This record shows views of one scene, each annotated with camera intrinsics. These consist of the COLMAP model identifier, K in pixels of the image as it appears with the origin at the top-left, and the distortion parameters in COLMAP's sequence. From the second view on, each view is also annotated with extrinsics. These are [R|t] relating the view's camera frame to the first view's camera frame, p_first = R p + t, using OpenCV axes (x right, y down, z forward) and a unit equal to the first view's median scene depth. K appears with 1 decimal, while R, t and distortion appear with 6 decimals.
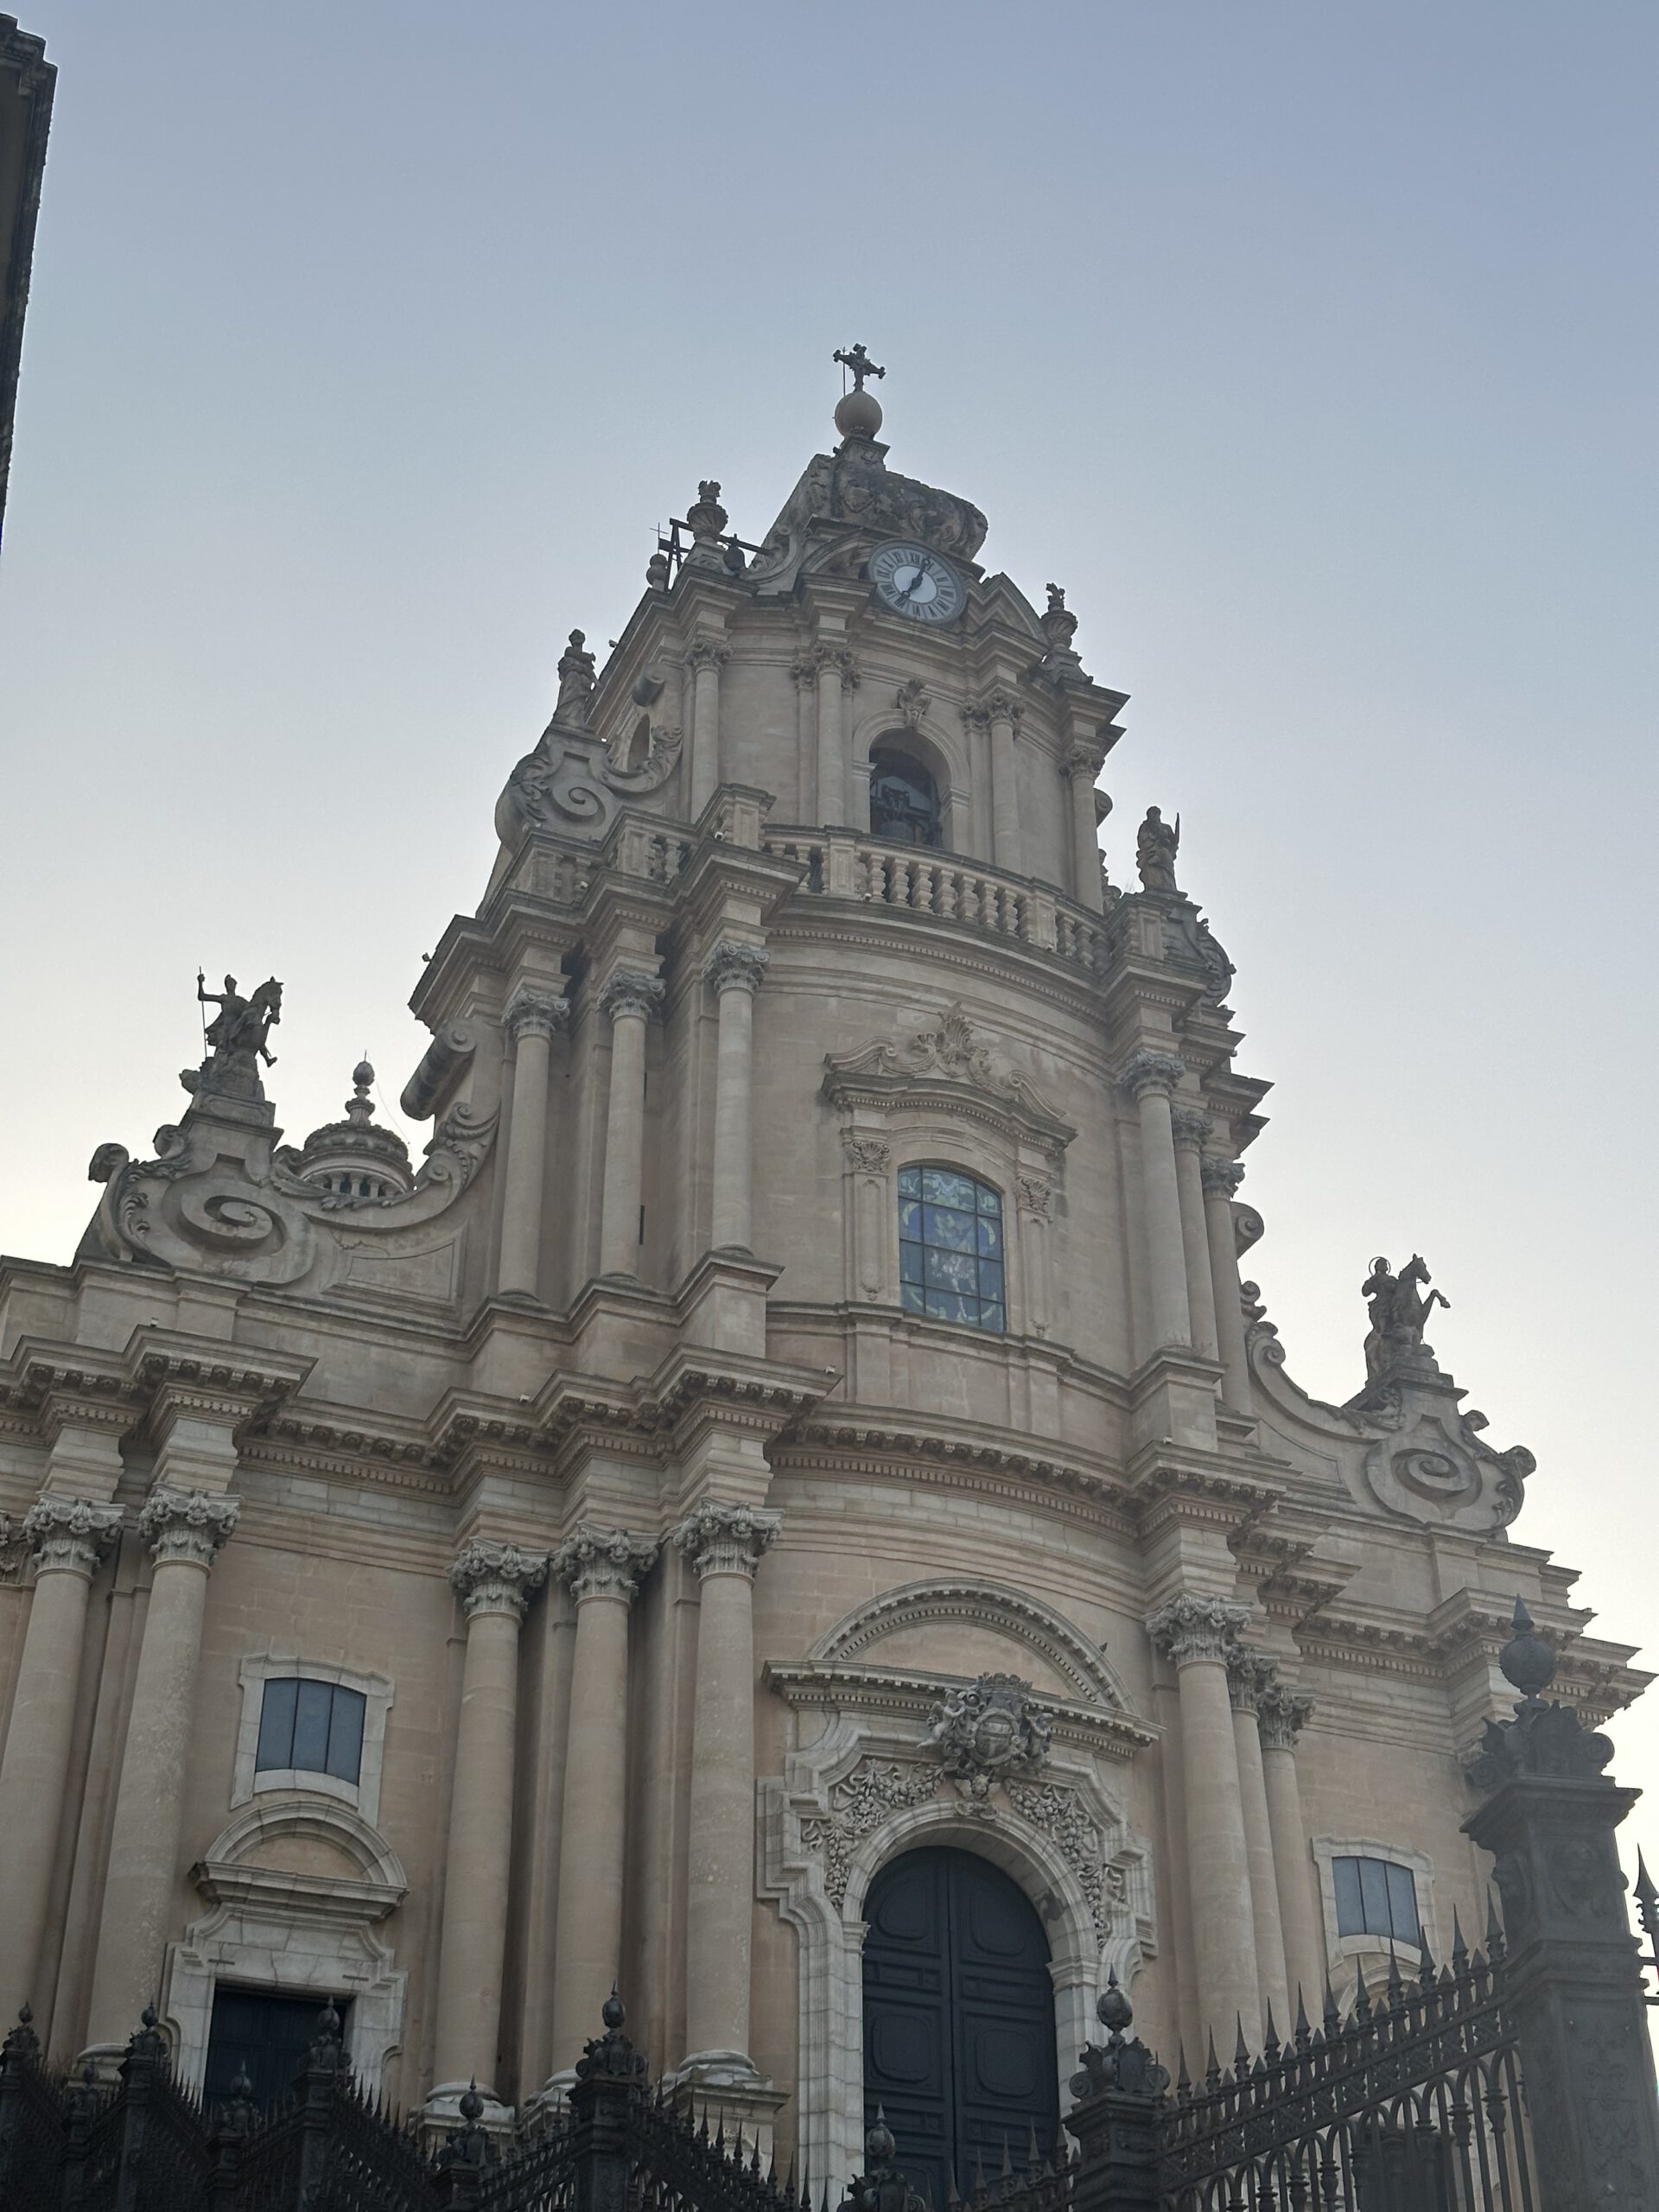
lens RADIAL K [[3068.5, 0, 823.1], [0, 3068.5, 1111.8], [0, 0, 1]] dist [0.150615, 0.000000]
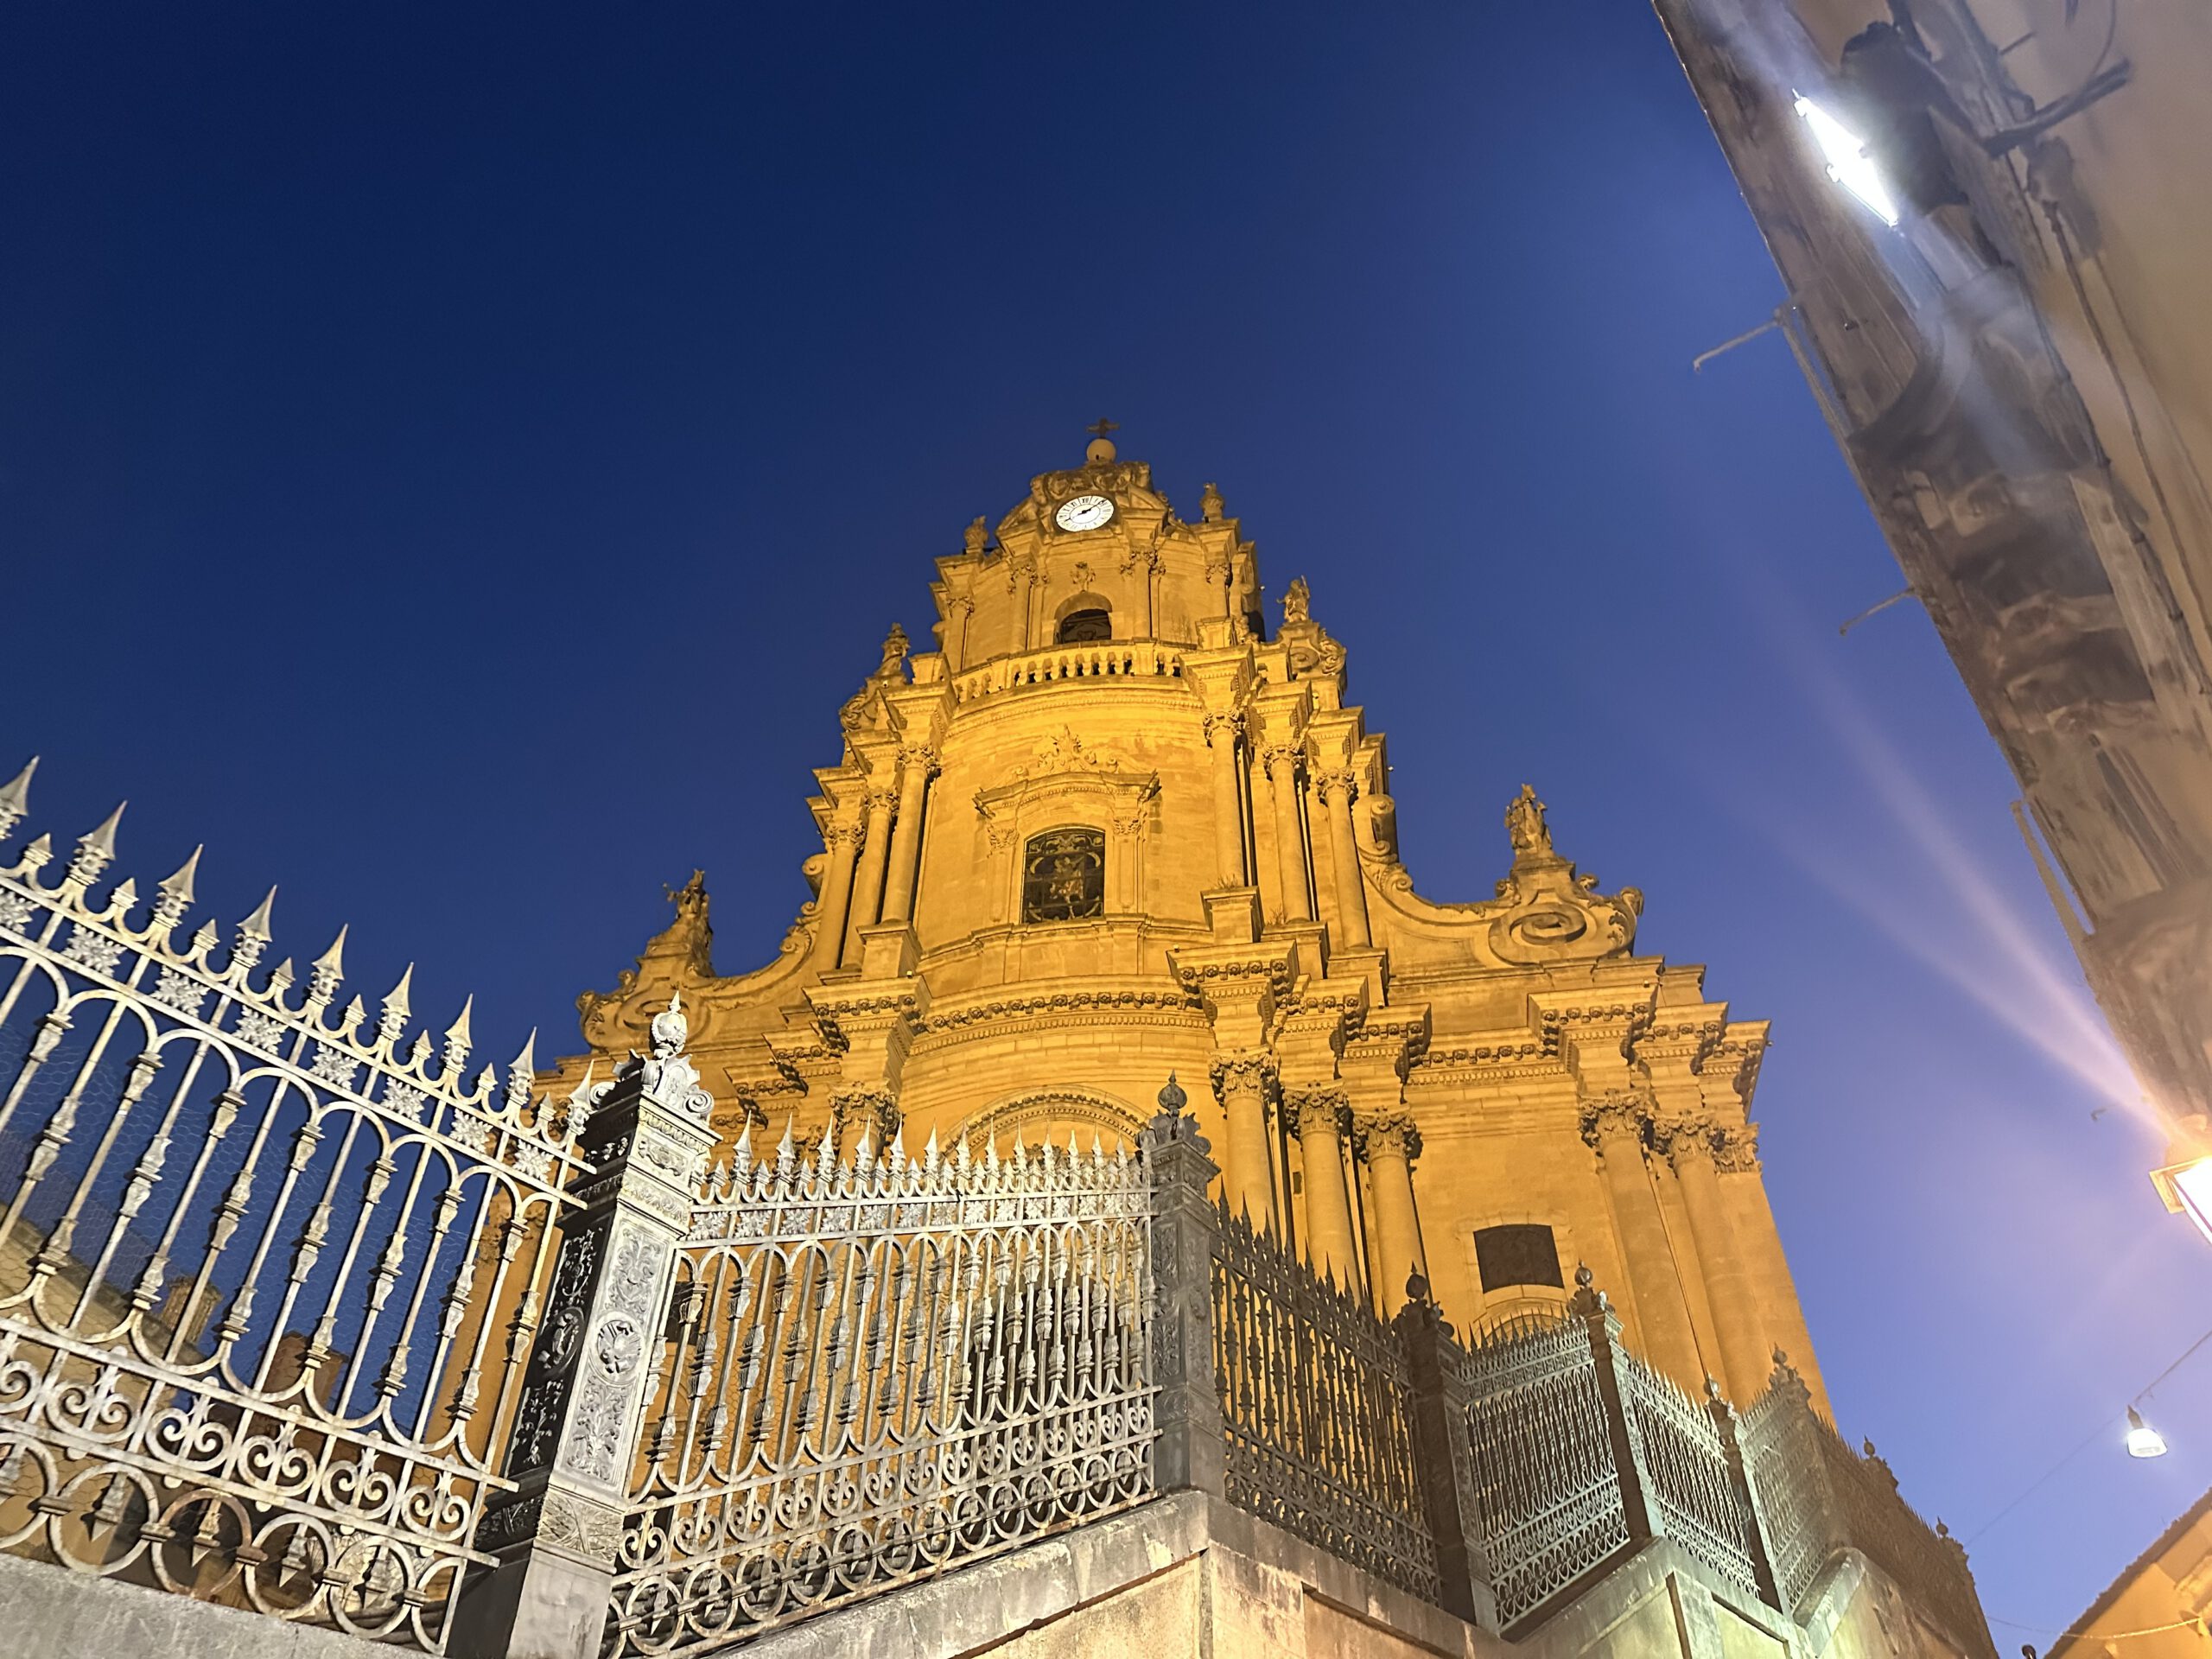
lens RADIAL K [[1536.6, 0, 1121.6], [0, 1536.6, 830.5], [0, 0, 1]] dist [0.127064, 0.001029]
pose [[0.834718, -0.363241, -0.413886, 0.376635], [0.290206, 0.928921, -0.229971, 0.201105], [0.468002, 0.071849, 0.880802, 0.389273]]
